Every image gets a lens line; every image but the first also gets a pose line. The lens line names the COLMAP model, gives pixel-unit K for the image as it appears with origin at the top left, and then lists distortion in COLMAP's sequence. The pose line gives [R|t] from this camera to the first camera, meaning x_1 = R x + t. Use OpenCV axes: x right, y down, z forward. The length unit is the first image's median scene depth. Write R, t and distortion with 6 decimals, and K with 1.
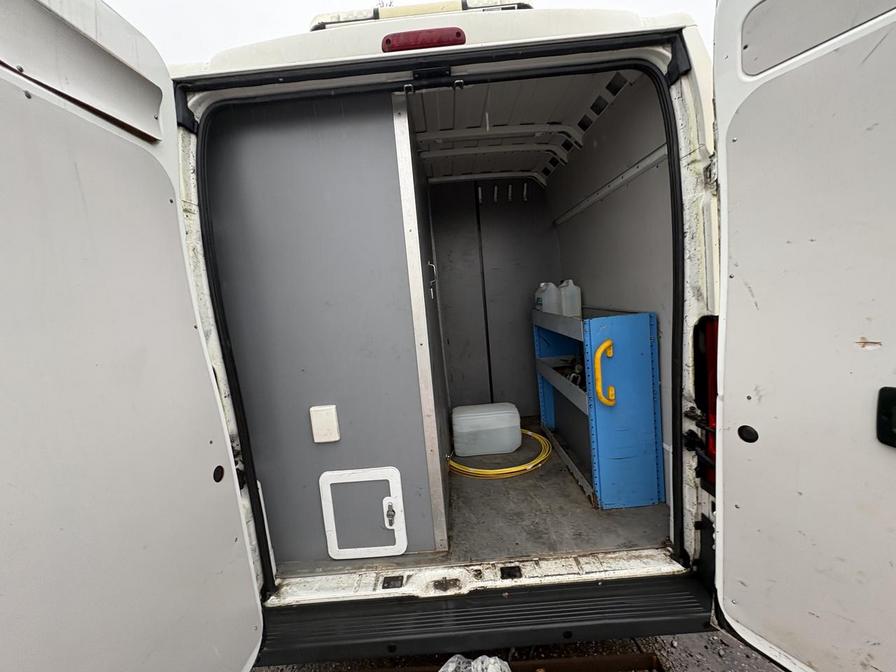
lens RADIAL K [[355.3, 0, 448.3], [0, 355.3, 336.5], [0, 0, 1]] dist [0.000537, -0.000075]
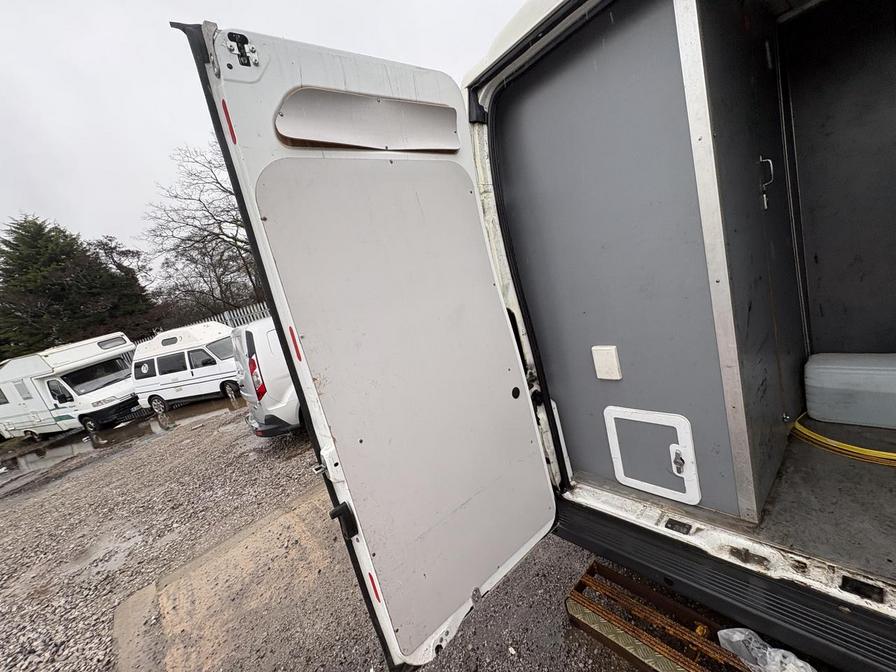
lens RADIAL K [[355.3, 0, 448.3], [0, 355.3, 336.5], [0, 0, 1]] dist [0.000537, -0.000075]
pose [[0.644453, 0.052896, -0.762812, 0.155232], [0.107322, 0.981472, 0.158727, -0.049572], [0.757075, -0.184159, 0.626836, -0.003338]]
